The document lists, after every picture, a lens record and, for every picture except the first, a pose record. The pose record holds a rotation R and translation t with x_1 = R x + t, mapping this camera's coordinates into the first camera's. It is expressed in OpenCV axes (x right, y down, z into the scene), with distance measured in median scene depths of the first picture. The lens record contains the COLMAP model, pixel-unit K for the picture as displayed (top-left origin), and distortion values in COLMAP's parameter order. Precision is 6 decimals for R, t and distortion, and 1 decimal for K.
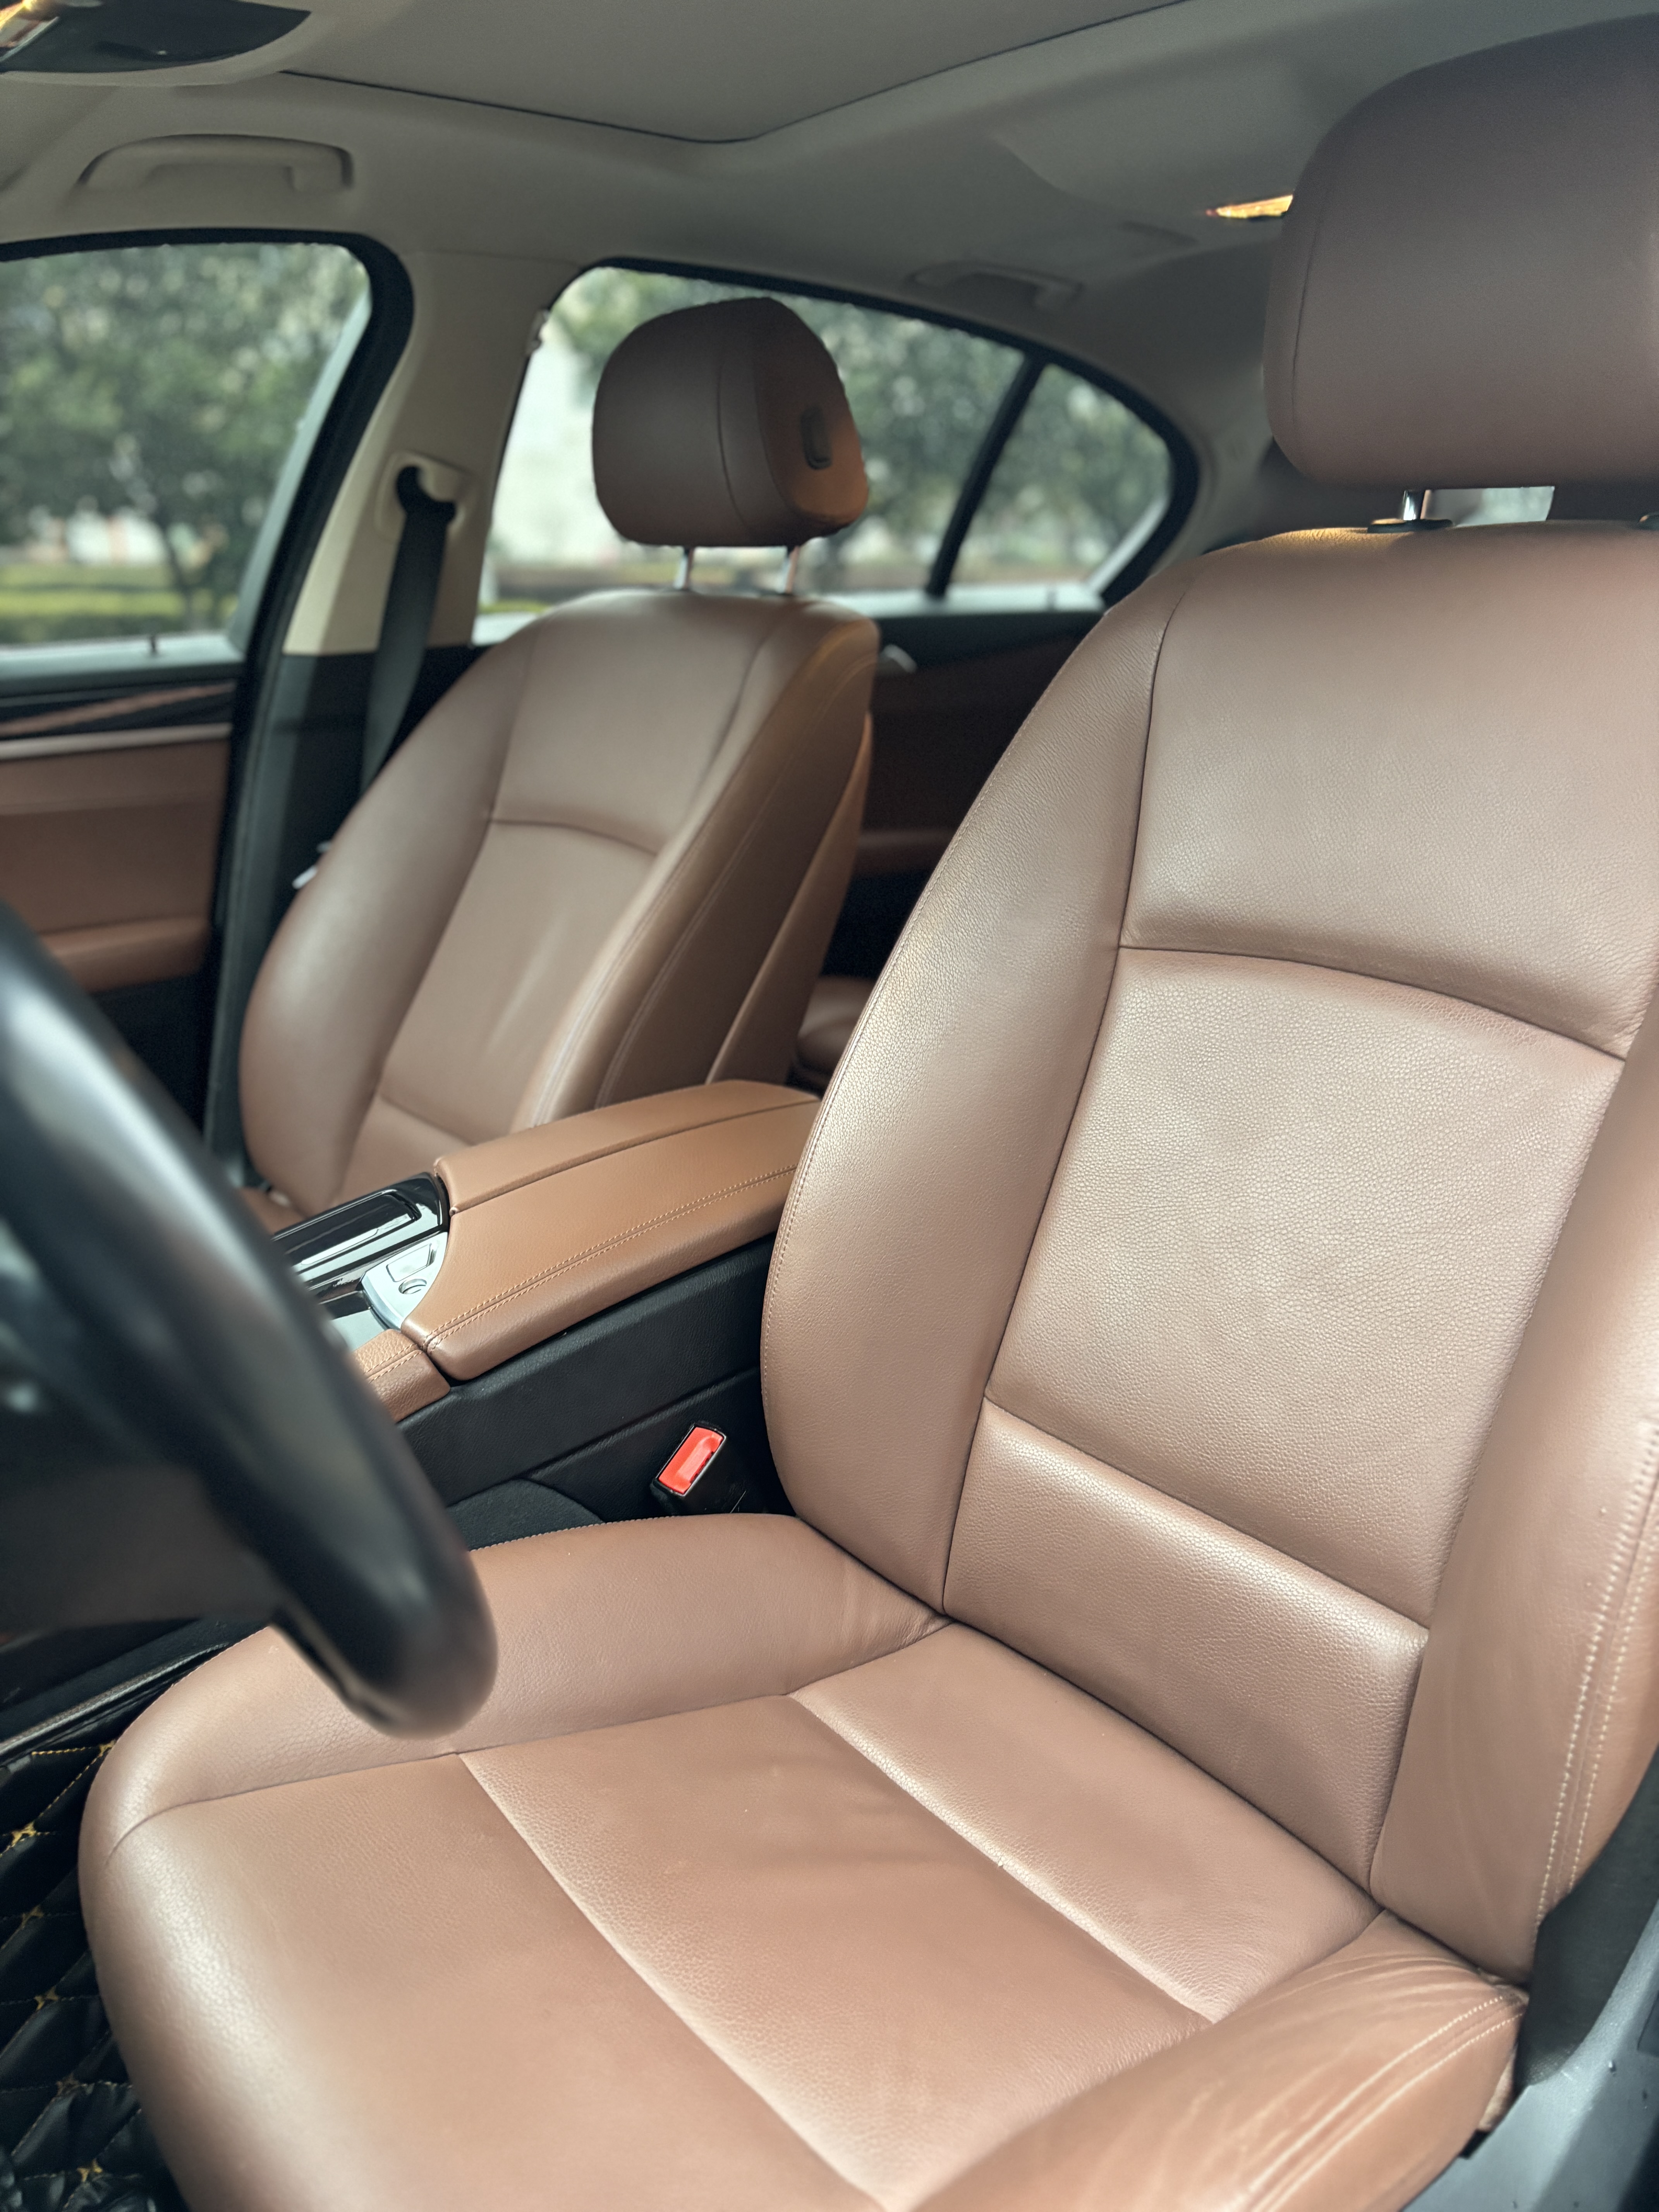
lens RADIAL K [[1660.3, 0, 822.3], [0, 1660.3, 1115.6], [0, 0, 1]] dist [0.034932, -0.046931]
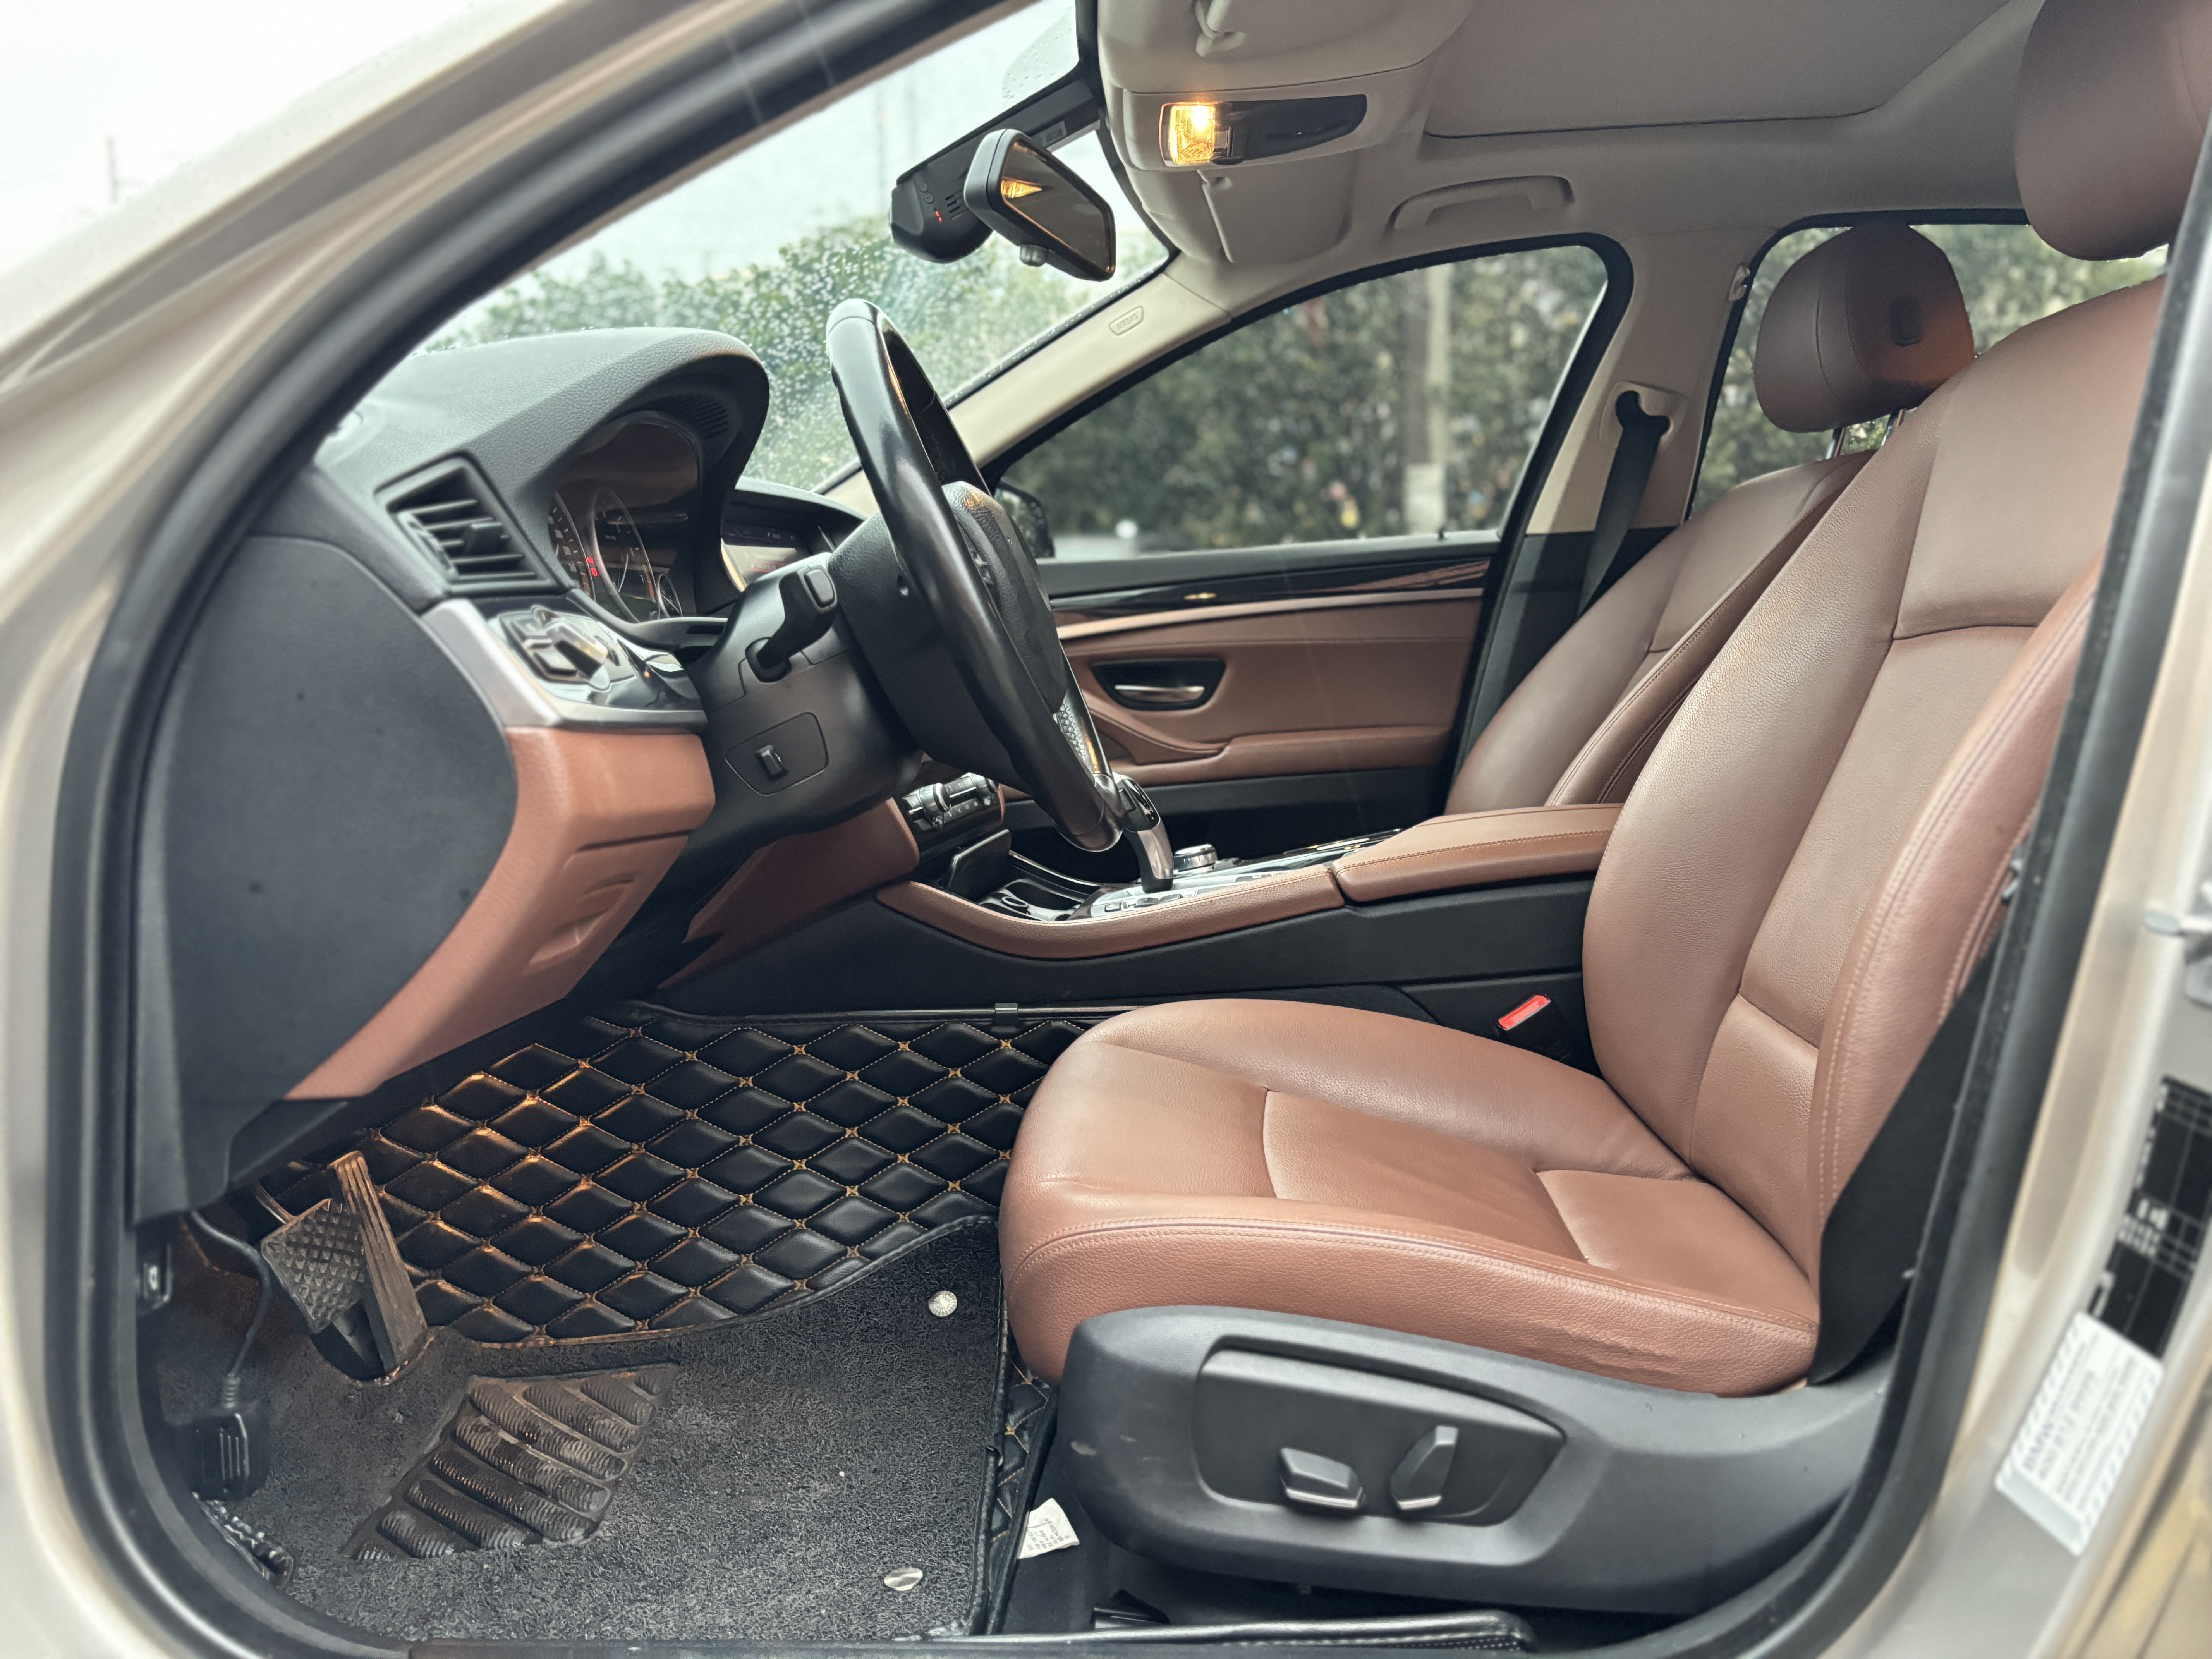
lens RADIAL K [[1660.3, 0, 1110.4], [0, 1660.3, 823.0], [0, 0, 1]] dist [0.034932, -0.046931]
pose [[0.722277, 0.063054, -0.688723, 0.463923], [-0.197151, 0.973288, -0.117649, 0.217072], [0.662908, 0.220758, 0.715415, -0.177873]]
